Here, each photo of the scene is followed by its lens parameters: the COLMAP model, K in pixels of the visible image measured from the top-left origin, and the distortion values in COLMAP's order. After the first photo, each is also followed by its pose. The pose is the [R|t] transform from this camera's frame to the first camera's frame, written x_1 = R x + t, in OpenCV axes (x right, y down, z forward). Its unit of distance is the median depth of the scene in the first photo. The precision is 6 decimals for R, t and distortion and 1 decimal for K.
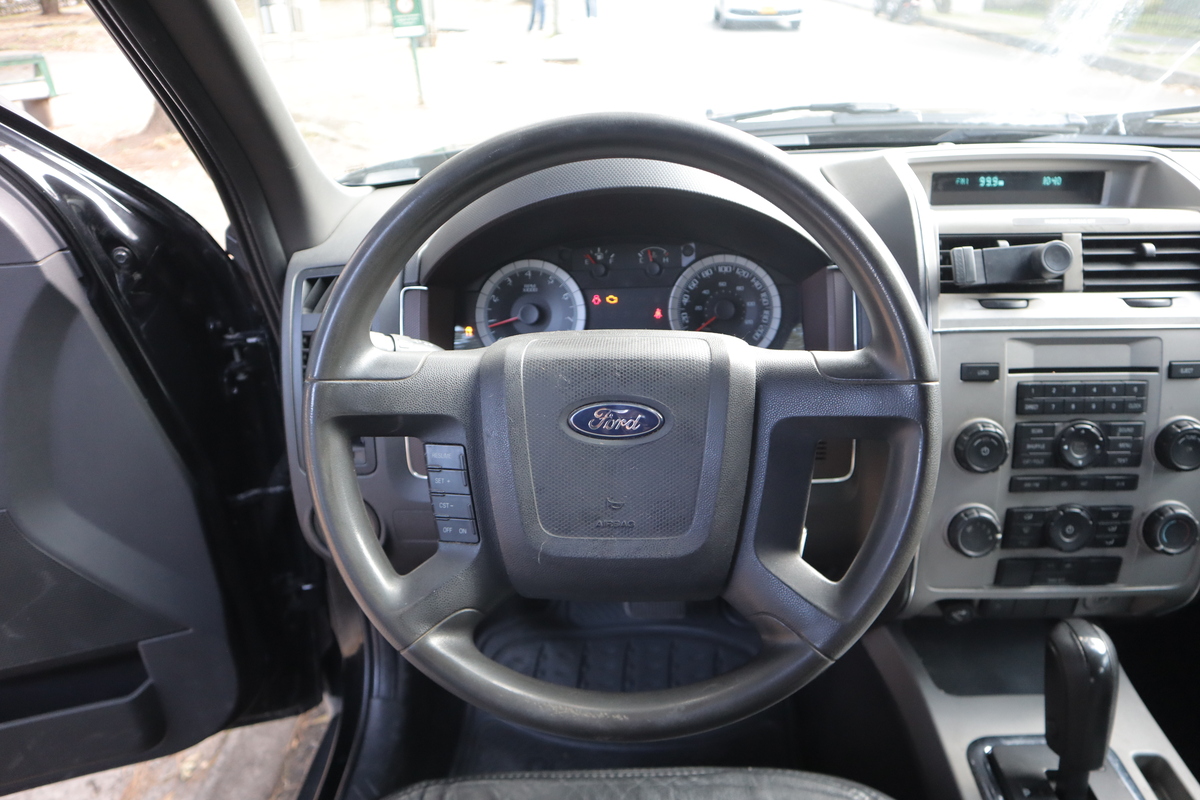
lens RADIAL K [[847.4, 0, 600.0], [0, 847.4, 400.0], [0, 0, 1]] dist [-0.098970, 0.070078]
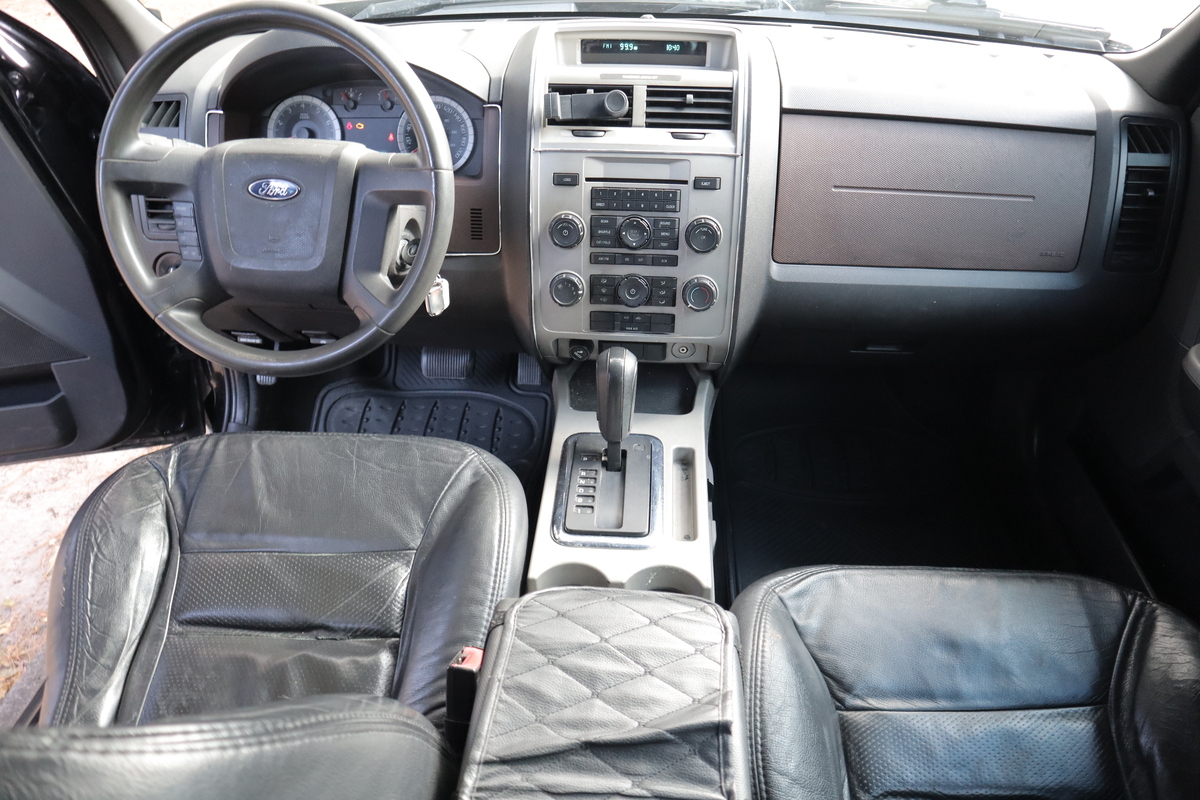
lens RADIAL K [[870.4, 0, 601.1], [0, 870.4, 391.4], [0, 0, 1]] dist [-0.055196, 0.002640]
pose [[0.998628, 0.048215, -0.020442, 0.552141], [-0.044749, 0.988390, 0.145197, 0.110032], [0.027205, -0.144083, 0.989192, -0.574266]]
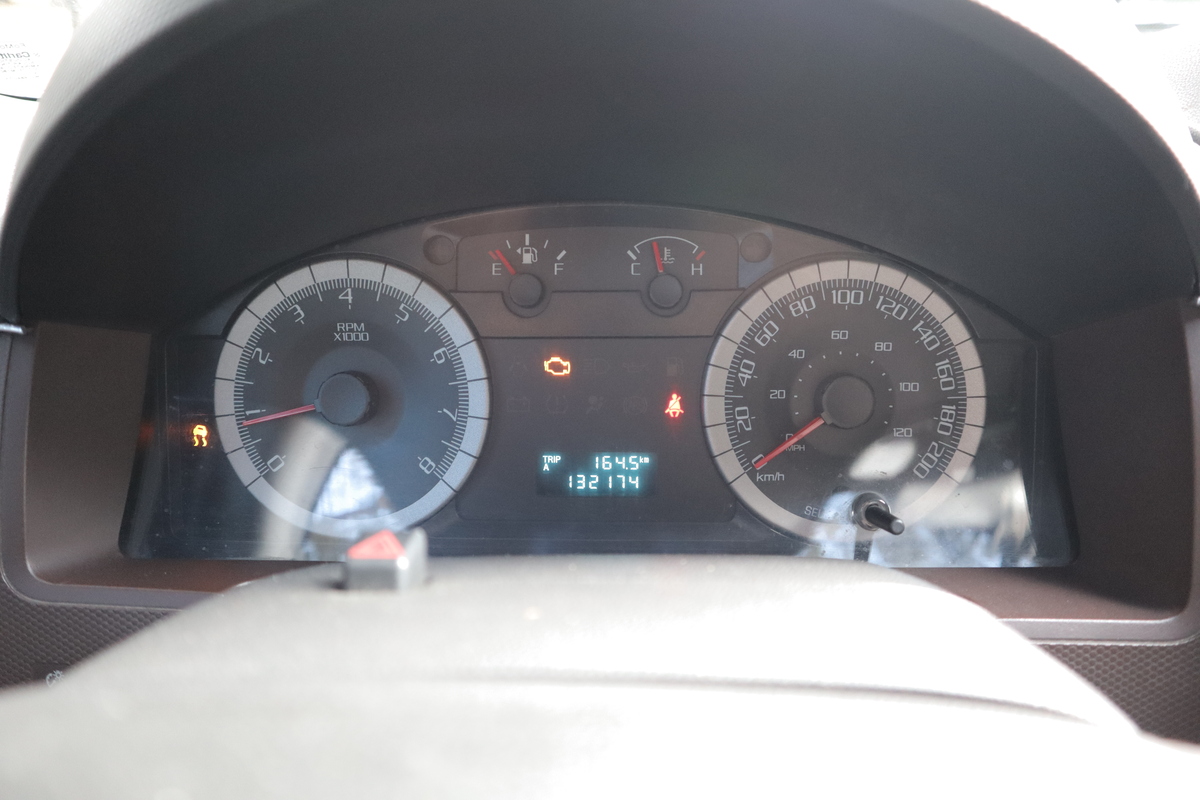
lens RADIAL K [[883.7, 0, 600.0], [0, 883.7, 400.0], [0, 0, 1]] dist [-0.076372, 0.000453]
pose [[0.998453, 0.021081, 0.051457, 0.015189], [-0.019844, 0.999505, -0.024428, -0.109814], [-0.051947, 0.023369, 0.998376, 0.692926]]
